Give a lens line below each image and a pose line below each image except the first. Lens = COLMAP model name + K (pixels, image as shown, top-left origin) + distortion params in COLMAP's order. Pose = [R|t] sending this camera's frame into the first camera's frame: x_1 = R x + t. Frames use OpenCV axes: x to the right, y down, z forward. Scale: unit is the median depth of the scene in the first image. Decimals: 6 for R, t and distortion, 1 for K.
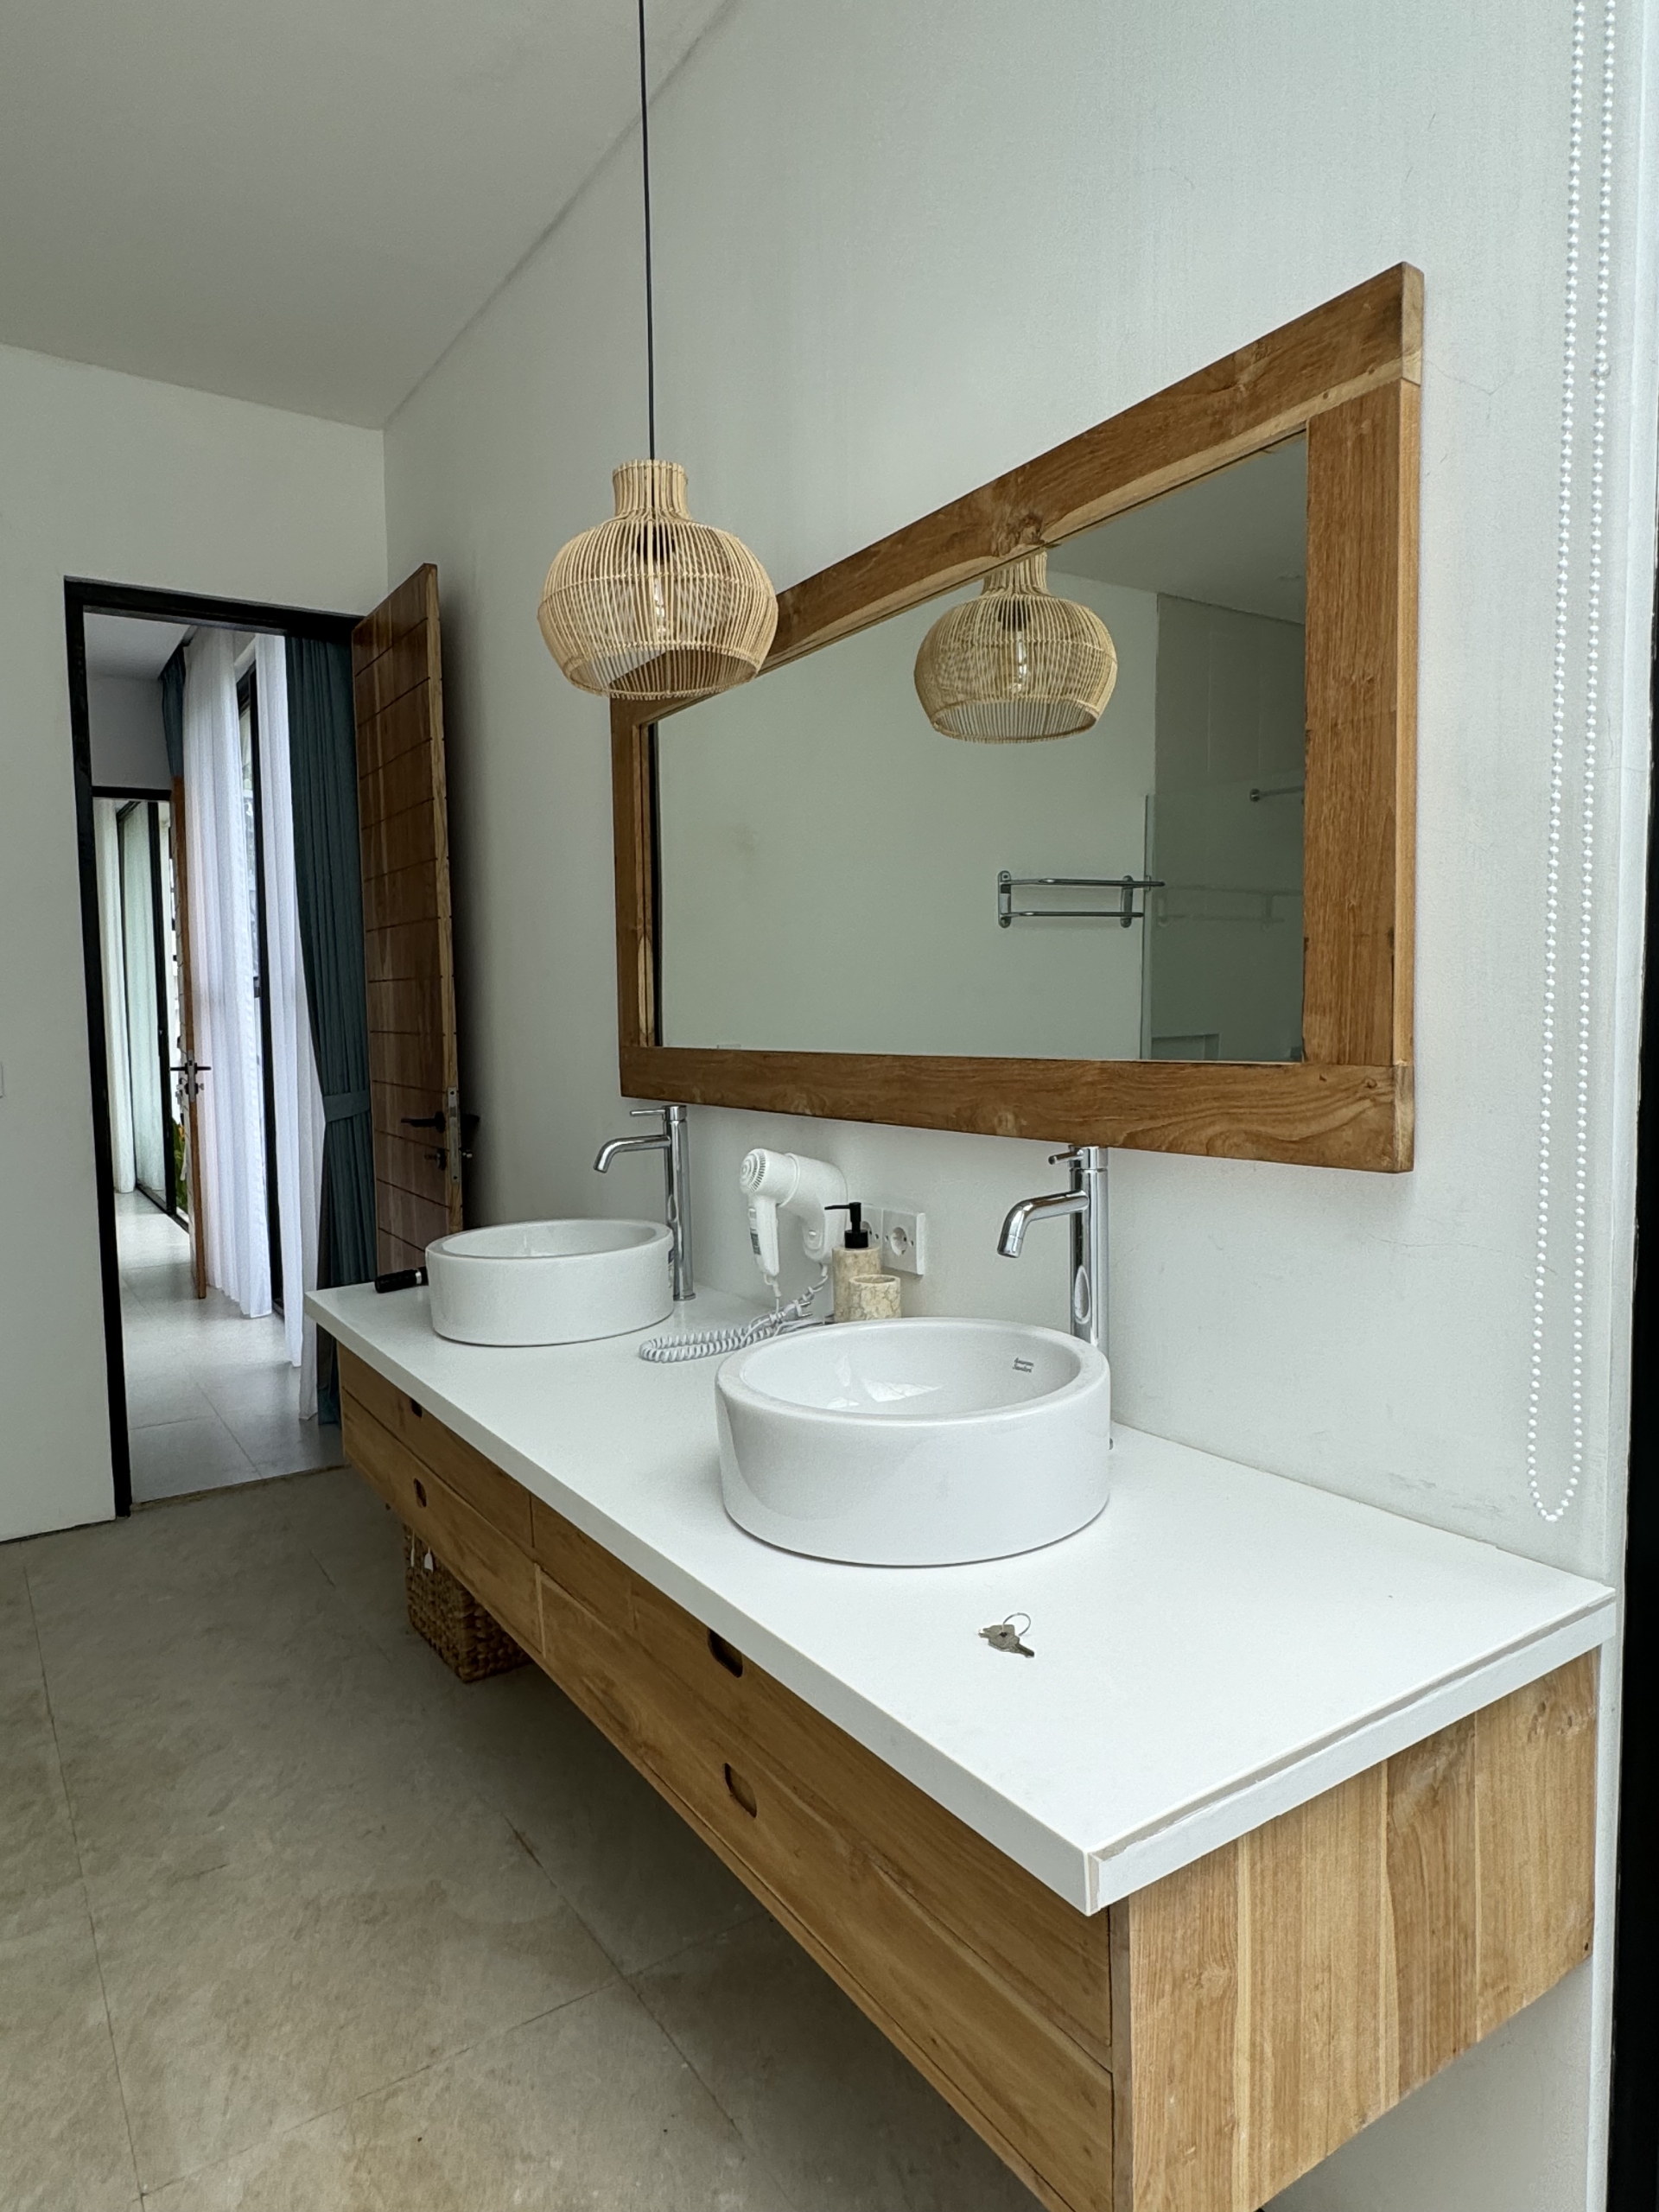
lens RADIAL K [[1366.0, 0, 829.5], [0, 1366.0, 1106.0], [0, 0, 1]] dist [0.003019, 0.000419]
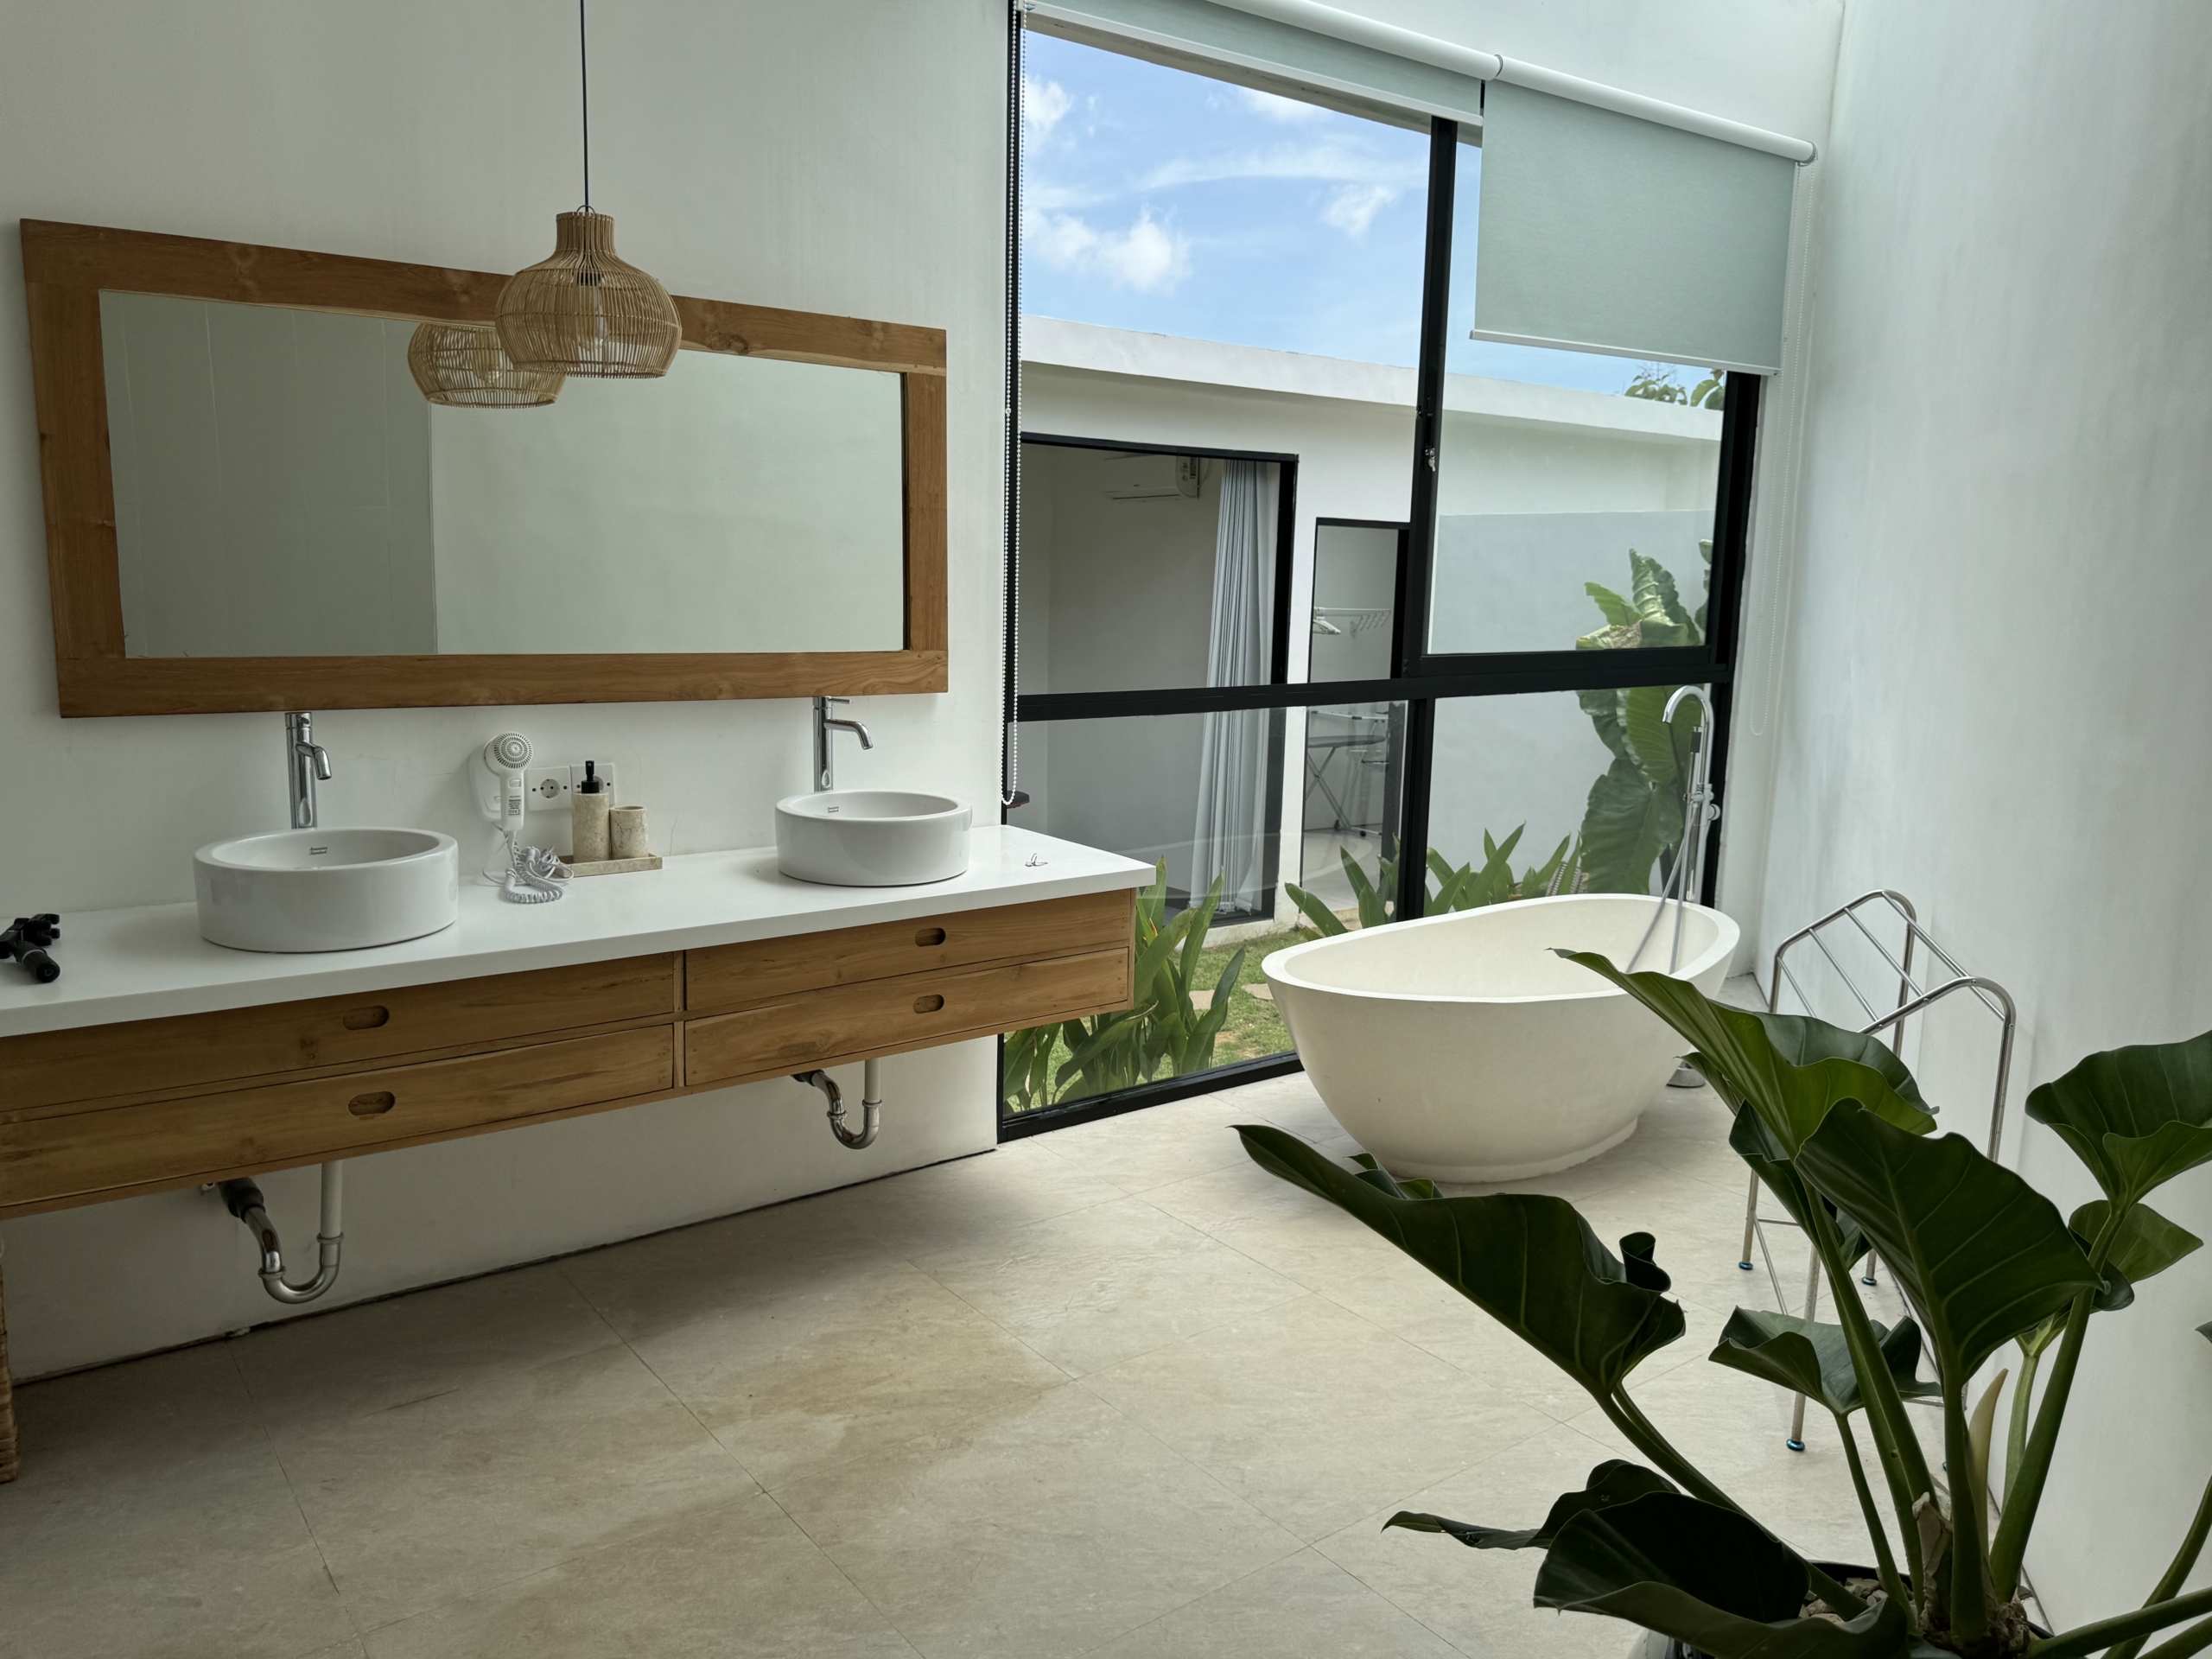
lens RADIAL K [[1585.8, 0, 1099.9], [0, 1585.8, 828.7], [0, 0, 1]] dist [0.149748, -0.236548]
pose [[-0.063853, -0.134664, 0.988832, -1.874477], [0.053285, 0.988980, 0.138125, -0.067883], [-0.996536, 0.061510, -0.055973, 0.654073]]
